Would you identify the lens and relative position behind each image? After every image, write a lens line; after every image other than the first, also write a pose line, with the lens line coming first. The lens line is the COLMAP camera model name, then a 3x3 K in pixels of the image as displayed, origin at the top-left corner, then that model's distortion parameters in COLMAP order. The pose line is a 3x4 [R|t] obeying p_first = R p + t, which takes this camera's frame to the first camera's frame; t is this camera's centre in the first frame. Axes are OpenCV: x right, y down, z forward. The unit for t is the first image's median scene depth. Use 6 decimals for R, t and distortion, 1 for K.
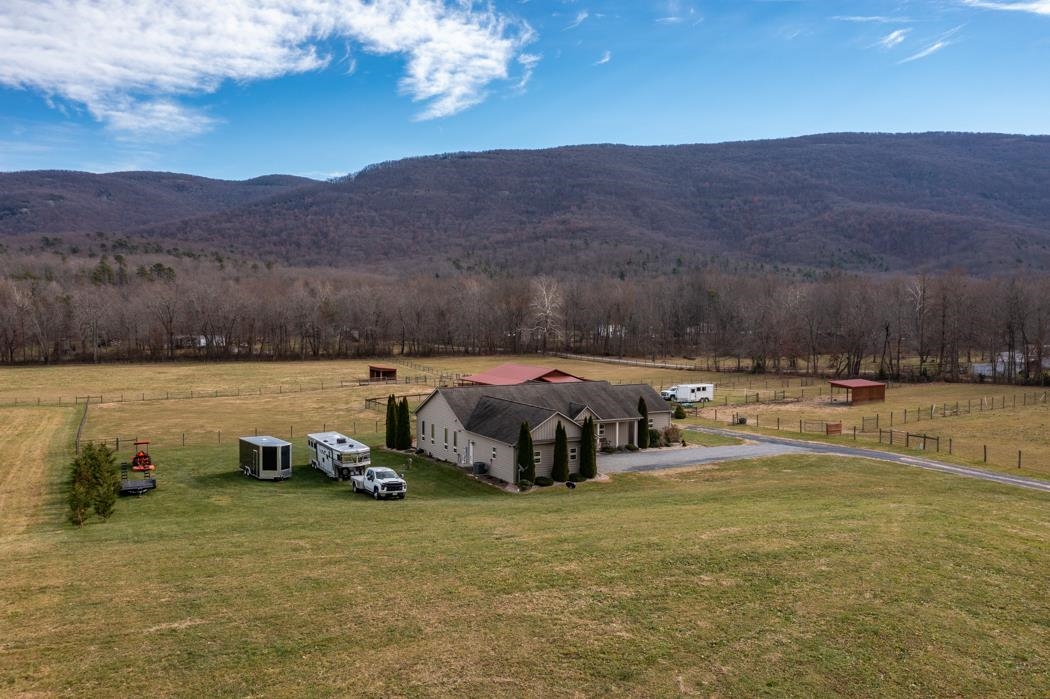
lens RADIAL K [[836.6, 0, 524.8], [0, 836.6, 353.0], [0, 0, 1]] dist [0.002653, -0.001218]
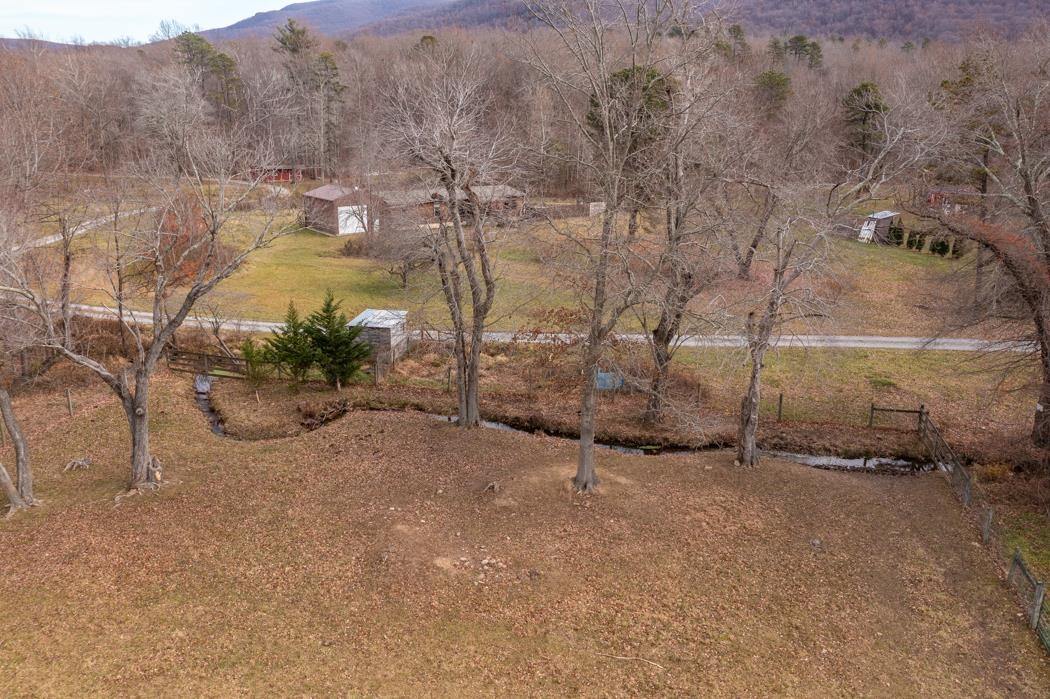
lens RADIAL K [[824.4, 0, 516.0], [0, 824.4, 348.1], [0, 0, 1]] dist [0.012821, -0.005189]
pose [[0.840557, 0.158124, -0.518131, -0.095449], [-0.042177, 0.972650, 0.228412, -0.005350], [0.540078, -0.170141, 0.824238, 0.128666]]
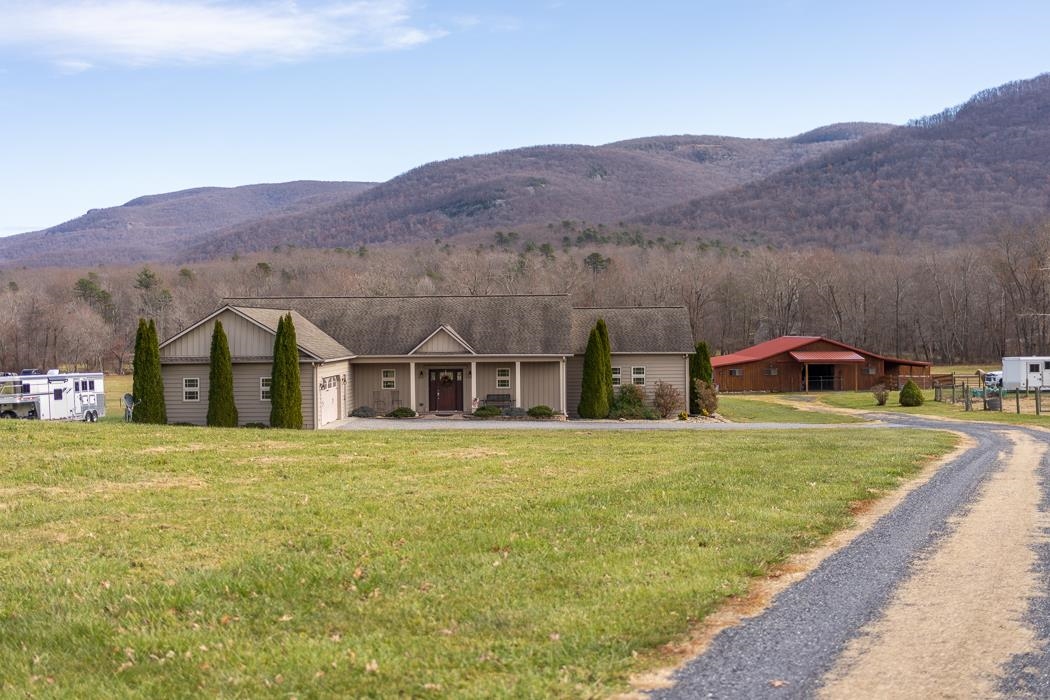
lens RADIAL K [[1323.3, 0, 521.5], [0, 1323.3, 344.9], [0, 0, 1]] dist [-0.015540, 0.000000]
pose [[0.857093, -0.009748, -0.515069, 0.025760], [-0.013499, 0.999053, -0.041371, 0.005111], [0.514985, 0.042412, 0.856149, 0.014509]]
